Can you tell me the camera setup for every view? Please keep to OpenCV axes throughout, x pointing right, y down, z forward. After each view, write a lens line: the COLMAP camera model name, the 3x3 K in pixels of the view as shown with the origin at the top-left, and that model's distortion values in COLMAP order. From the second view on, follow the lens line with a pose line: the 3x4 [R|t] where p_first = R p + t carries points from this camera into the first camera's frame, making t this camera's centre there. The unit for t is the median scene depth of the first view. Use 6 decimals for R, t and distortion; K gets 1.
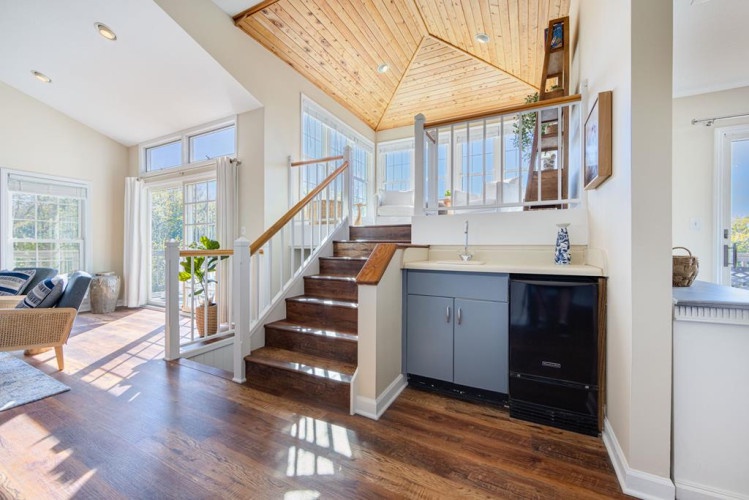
lens RADIAL K [[293.9, 0, 377.1], [0, 293.9, 249.5], [0, 0, 1]] dist [-0.002742, -0.000142]
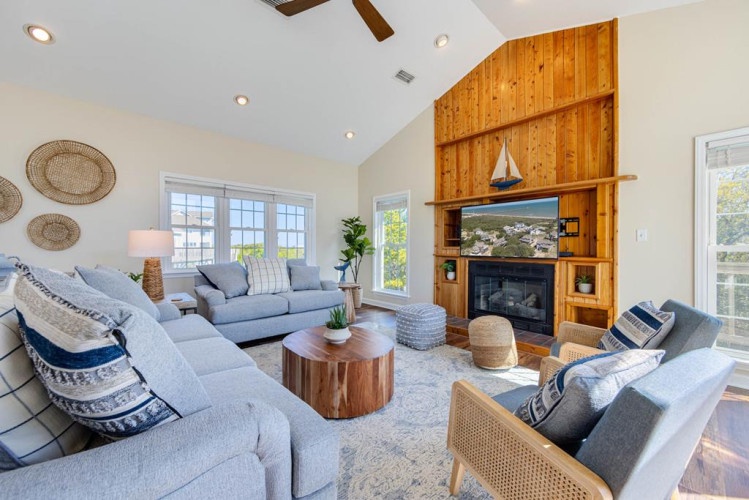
lens RADIAL K [[293.9, 0, 376.5], [0, 293.9, 247.7], [0, 0, 1]] dist [-0.002742, -0.000142]
pose [[-0.352009, -0.004898, -0.935984, -0.564879], [-0.008560, 0.999961, -0.002014, -0.034816], [0.935958, 0.007303, -0.352037, 0.747768]]
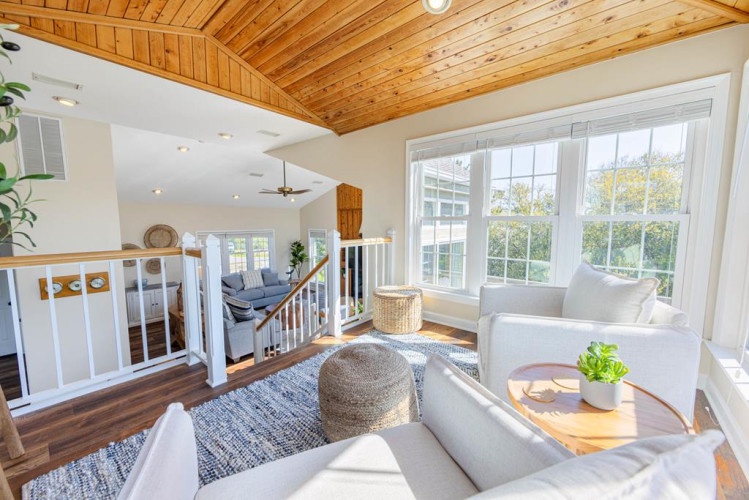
lens RADIAL K [[293.9, 0, 374.5], [0, 293.9, 251.5], [0, 0, 1]] dist [-0.002742, -0.000142]
pose [[-0.231840, 0.096156, -0.967990, 0.738489], [-0.005031, 0.994971, 0.100041, -0.447965], [0.972741, 0.028063, -0.230191, 1.560560]]
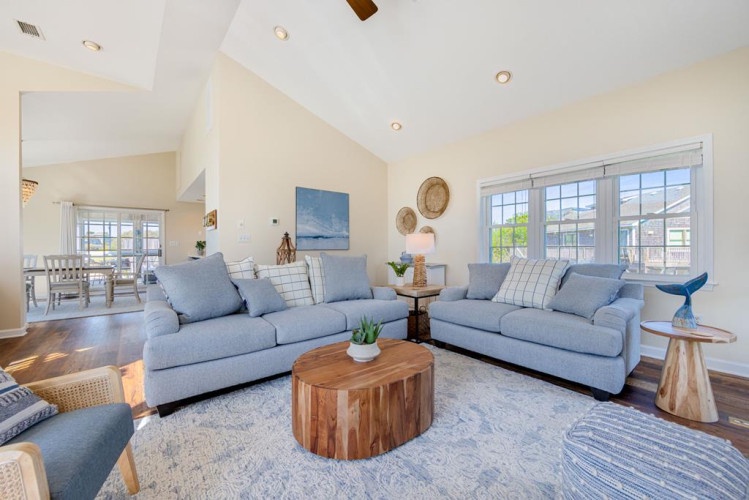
lens RADIAL K [[293.9, 0, 378.7], [0, 293.9, 248.4], [0, 0, 1]] dist [-0.002742, -0.000142]
pose [[-0.916695, 0.002477, 0.399581, -1.563669], [0.007610, 0.999908, 0.011262, -0.040673], [-0.399516, 0.013364, -0.916629, 0.964153]]
